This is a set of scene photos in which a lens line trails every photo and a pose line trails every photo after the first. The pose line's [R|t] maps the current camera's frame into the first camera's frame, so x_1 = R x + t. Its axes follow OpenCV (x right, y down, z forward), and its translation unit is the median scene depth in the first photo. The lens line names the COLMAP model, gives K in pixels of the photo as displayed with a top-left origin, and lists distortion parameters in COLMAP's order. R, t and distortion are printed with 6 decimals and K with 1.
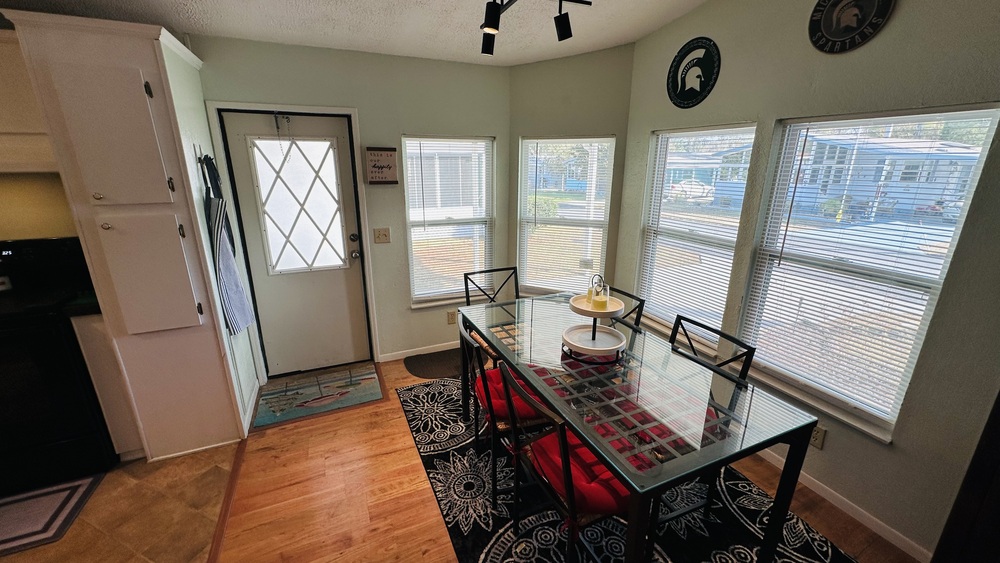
lens RADIAL K [[398.4, 0, 500.0], [0, 398.4, 280.8], [0, 0, 1]] dist [-0.002719, 0.000864]
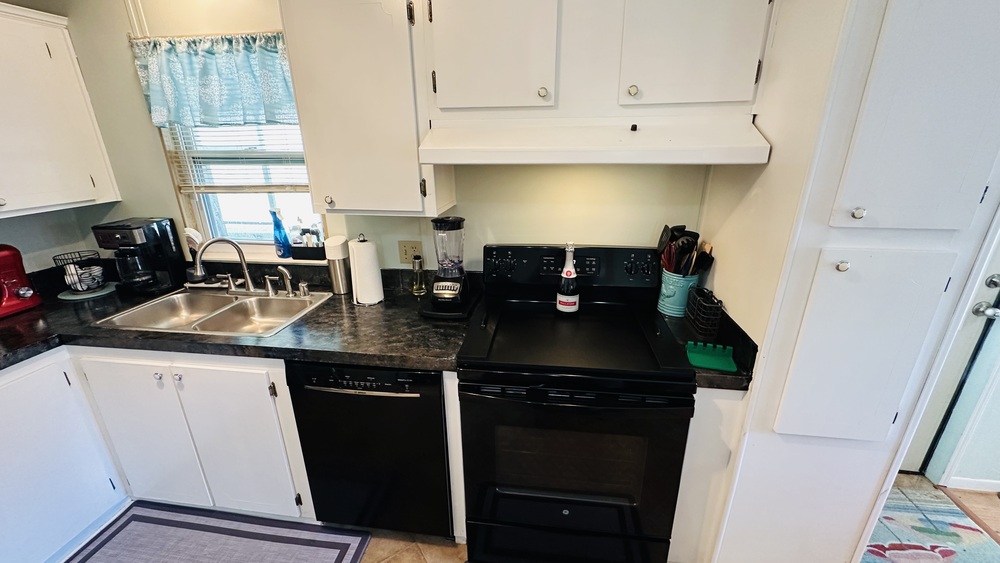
lens RADIAL K [[398.4, 0, 499.5], [0, 398.4, 281.4], [0, 0, 1]] dist [-0.002719, 0.000864]
pose [[0.847565, 0.170049, -0.502710, -0.847925], [-0.143580, 0.985422, 0.091259, -0.074379], [0.510899, -0.005168, 0.859625, 0.212082]]
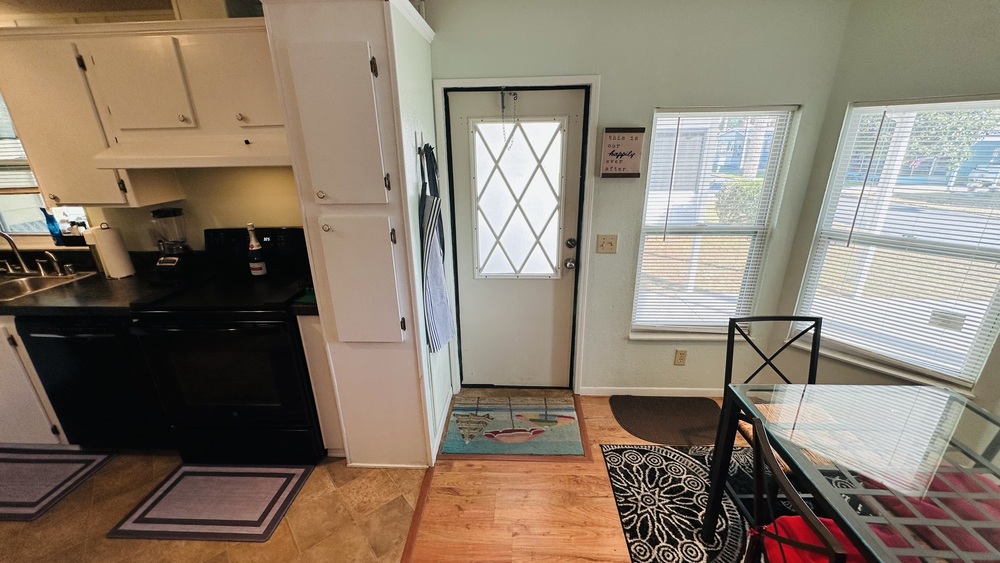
lens RADIAL K [[398.4, 0, 499.4], [0, 398.4, 280.4], [0, 0, 1]] dist [-0.002719, 0.000864]
pose [[0.892755, 0.134716, -0.429930, -0.177134], [-0.111423, 0.990625, 0.079037, -0.101857], [0.436547, -0.022656, 0.899396, 0.269276]]
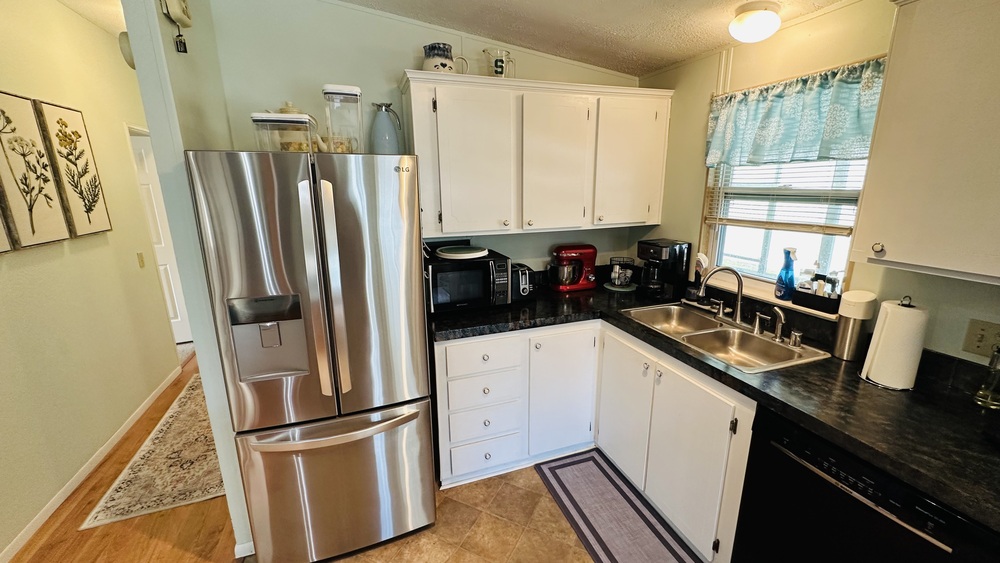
lens RADIAL K [[398.4, 0, 499.3], [0, 398.4, 281.2], [0, 0, 1]] dist [-0.002719, 0.000864]
pose [[-0.074579, 0.240412, -0.967802, -0.868652], [-0.274457, 0.928075, 0.251694, -0.059673], [0.958703, 0.284391, -0.003232, 0.157545]]
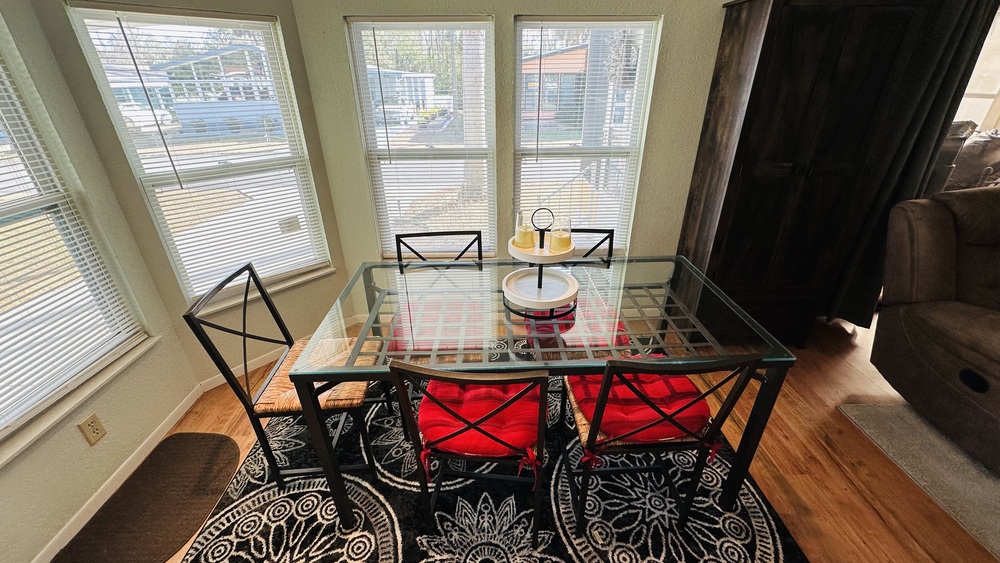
lens RADIAL K [[398.4, 0, 500.1], [0, 398.4, 281.4], [0, 0, 1]] dist [-0.002719, 0.000864]
pose [[0.379898, -0.427104, 0.820524, -0.351986], [0.272580, 0.899328, 0.341920, -0.126532], [-0.883956, 0.093764, 0.458073, 0.523292]]
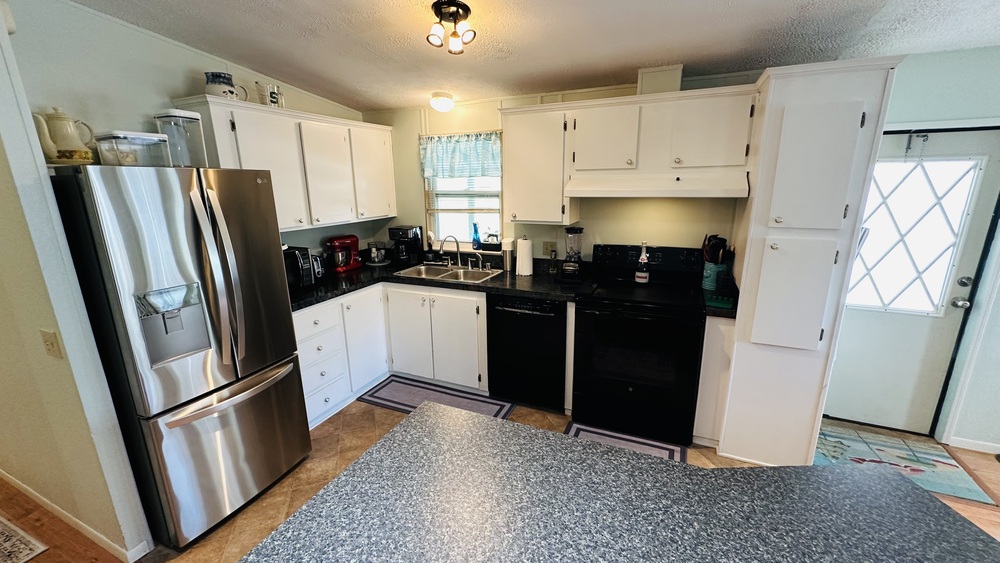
lens RADIAL K [[398.4, 0, 499.9], [0, 398.4, 281.3], [0, 0, 1]] dist [-0.002719, 0.000864]
pose [[0.666071, 0.171083, -0.726003, -0.513849], [-0.200063, 0.978652, 0.047073, 0.046844], [0.718558, 0.113892, 0.686078, -0.239076]]
